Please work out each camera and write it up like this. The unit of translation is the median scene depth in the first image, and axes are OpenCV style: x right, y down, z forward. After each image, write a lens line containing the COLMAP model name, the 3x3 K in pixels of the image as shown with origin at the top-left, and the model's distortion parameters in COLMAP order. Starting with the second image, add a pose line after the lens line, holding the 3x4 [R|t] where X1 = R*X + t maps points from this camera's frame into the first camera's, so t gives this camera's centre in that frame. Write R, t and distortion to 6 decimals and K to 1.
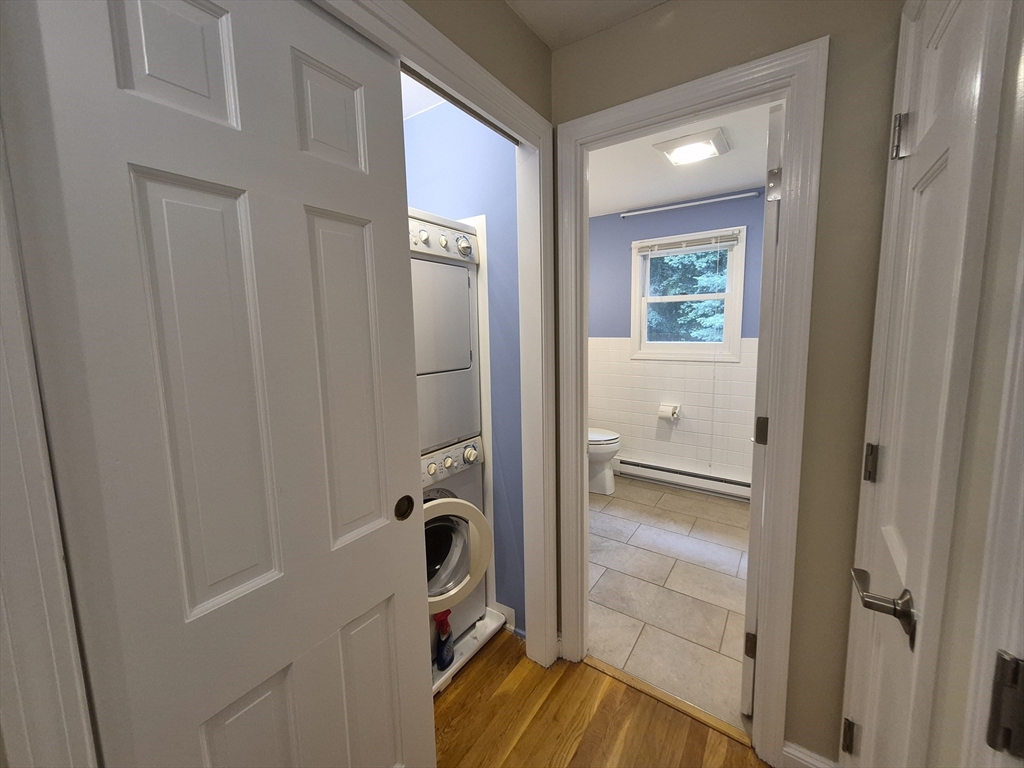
lens RADIAL K [[404.3, 0, 512.3], [0, 404.3, 378.7], [0, 0, 1]] dist [0.006702, -0.002405]
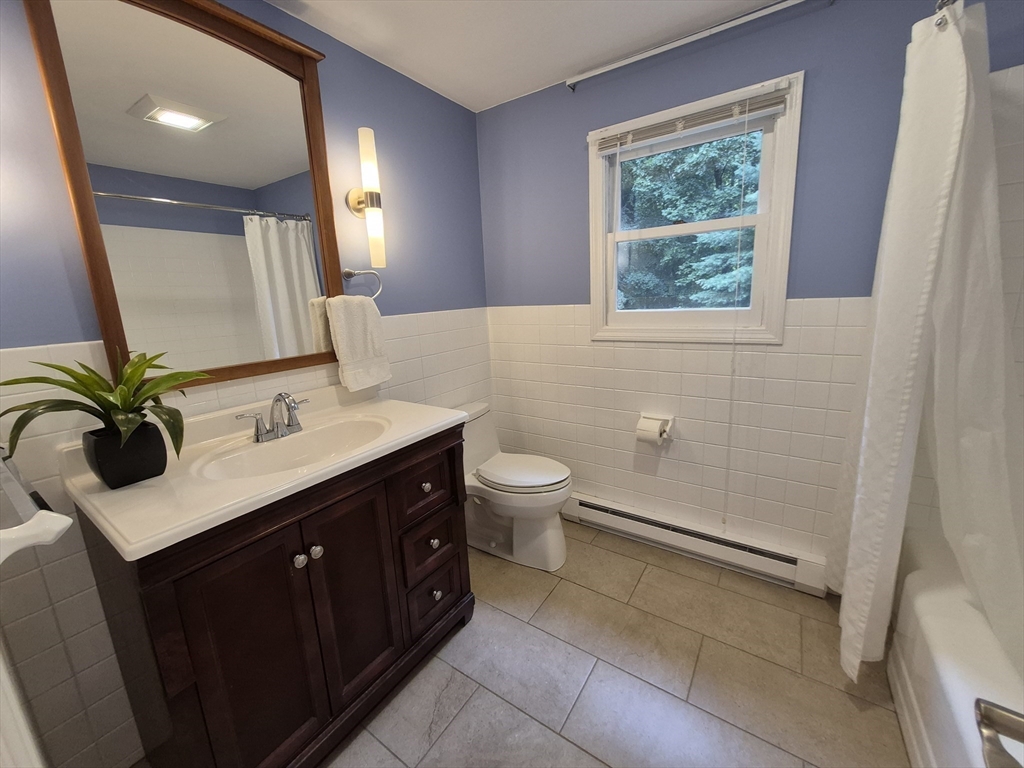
lens RADIAL K [[404.3, 0, 511.0], [0, 404.3, 382.0], [0, 0, 1]] dist [0.006702, -0.002405]
pose [[0.999452, -0.033086, -0.001313, 0.177010], [0.033085, 0.996208, 0.080464, -0.040904], [-0.001354, -0.080463, 0.996757, 0.407814]]
